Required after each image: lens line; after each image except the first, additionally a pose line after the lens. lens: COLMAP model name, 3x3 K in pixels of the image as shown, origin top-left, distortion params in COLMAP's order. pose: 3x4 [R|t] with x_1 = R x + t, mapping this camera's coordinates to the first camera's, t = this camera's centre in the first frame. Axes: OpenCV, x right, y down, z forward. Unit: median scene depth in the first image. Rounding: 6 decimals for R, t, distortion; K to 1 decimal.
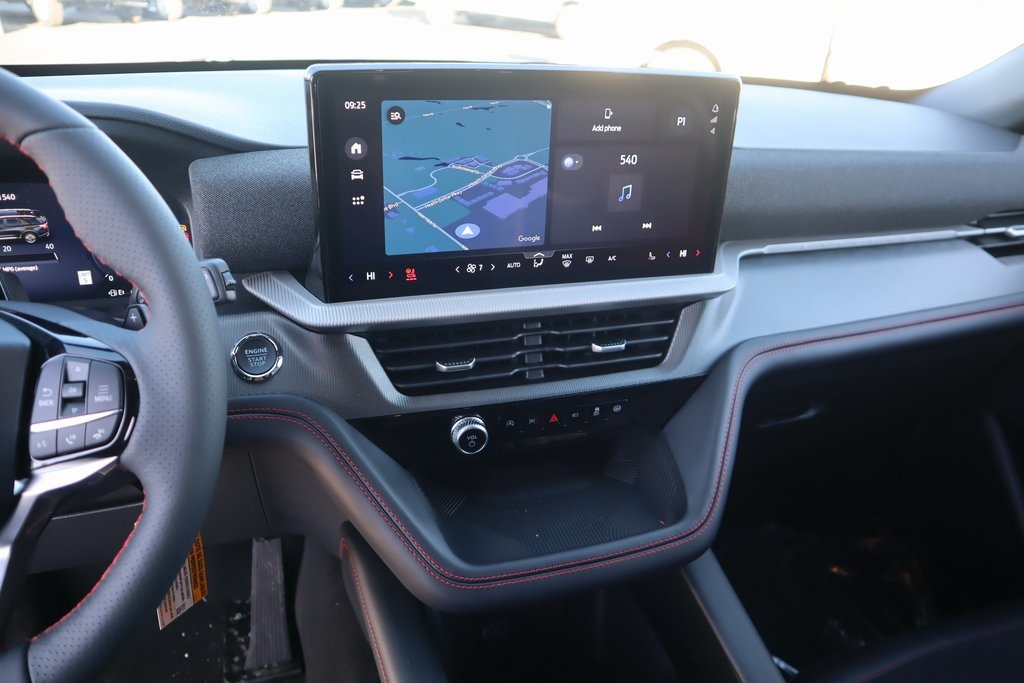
lens RADIAL K [[713.5, 0, 512.0], [0, 713.5, 341.5], [0, 0, 1]] dist [-0.126584, 0.078202]
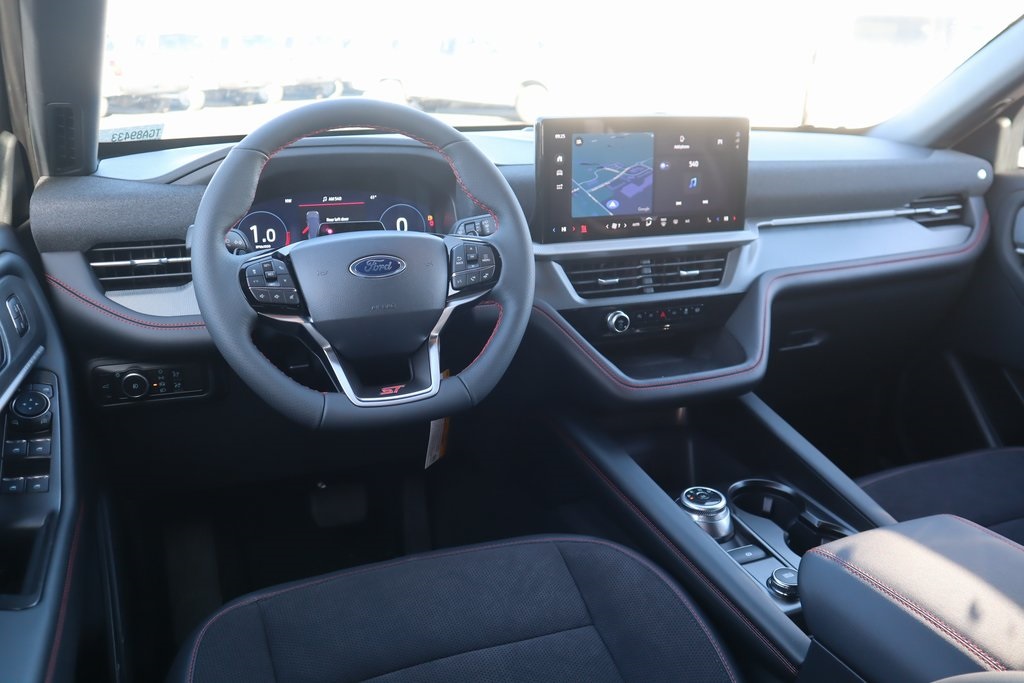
lens RADIAL K [[831.2, 0, 512.0], [0, 831.2, 341.5], [0, 0, 1]] dist [-0.046763, 0.012797]
pose [[0.996501, -0.061726, 0.056353, -0.442136], [0.069749, 0.985642, -0.153771, 0.479719], [-0.046052, 0.157164, 0.986498, -0.989313]]
